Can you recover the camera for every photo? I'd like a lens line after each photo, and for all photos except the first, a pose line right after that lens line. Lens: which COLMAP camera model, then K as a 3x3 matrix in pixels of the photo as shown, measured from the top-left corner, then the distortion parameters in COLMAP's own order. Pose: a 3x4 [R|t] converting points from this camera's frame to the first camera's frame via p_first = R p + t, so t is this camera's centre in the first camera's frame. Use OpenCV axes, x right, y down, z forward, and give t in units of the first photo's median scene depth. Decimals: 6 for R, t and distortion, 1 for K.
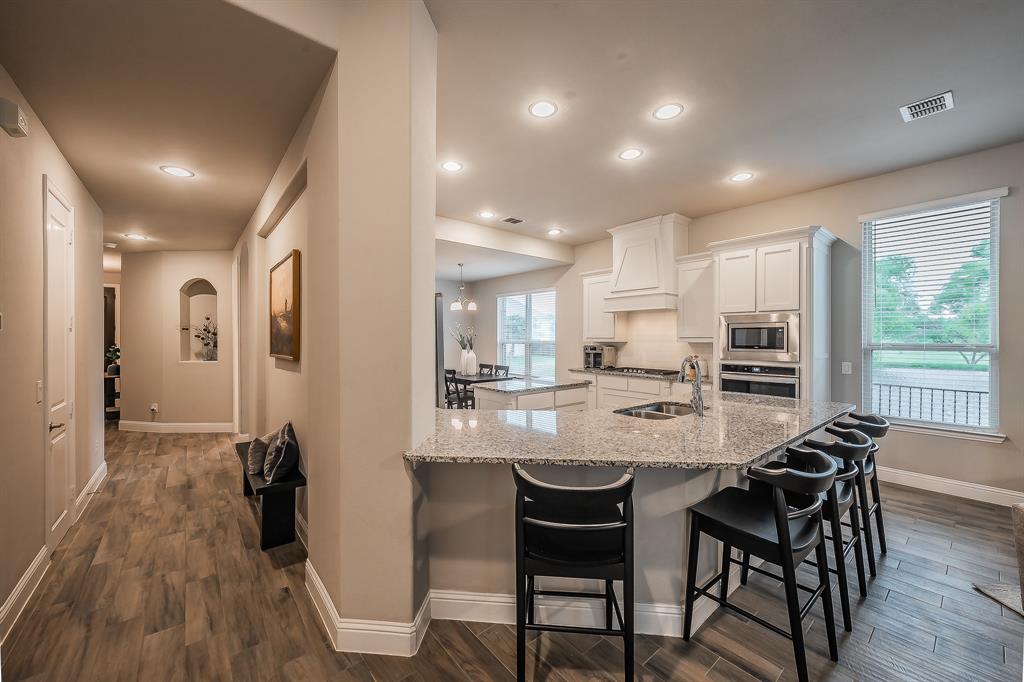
lens RADIAL K [[401.6, 0, 507.8], [0, 401.6, 336.1], [0, 0, 1]] dist [0.003835, -0.000336]
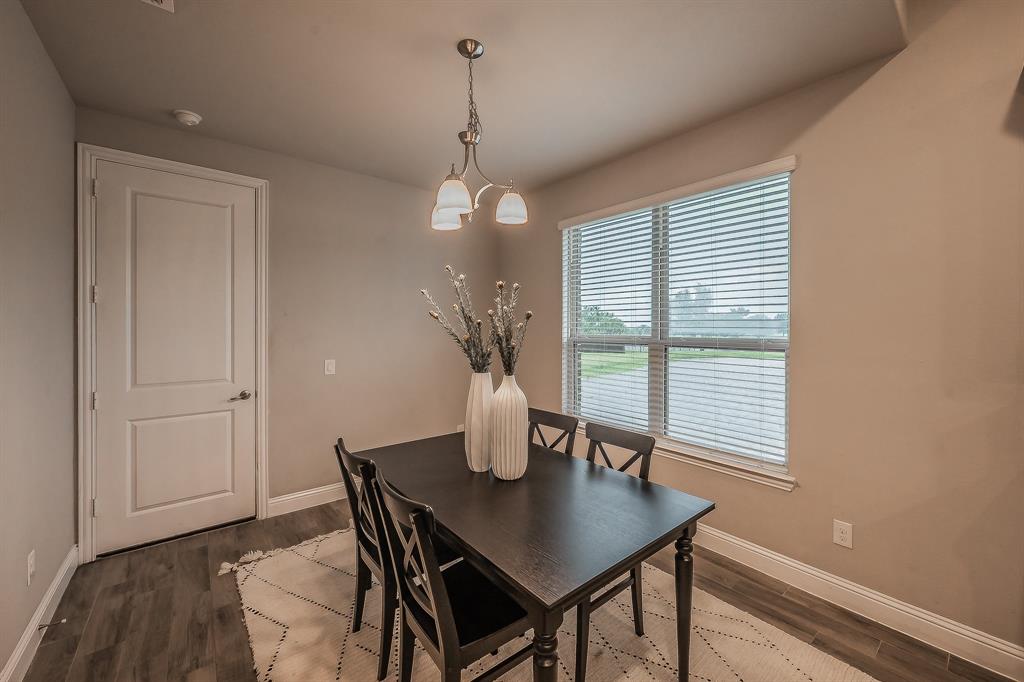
lens RADIAL K [[401.6, 0, 514.5], [0, 401.6, 334.3], [0, 0, 1]] dist [0.003835, -0.000336]
pose [[0.999843, 0.004252, -0.017216, -0.081378], [-0.004022, 0.999902, 0.013394, 0.004972], [0.017271, -0.013323, 0.999762, 0.733915]]
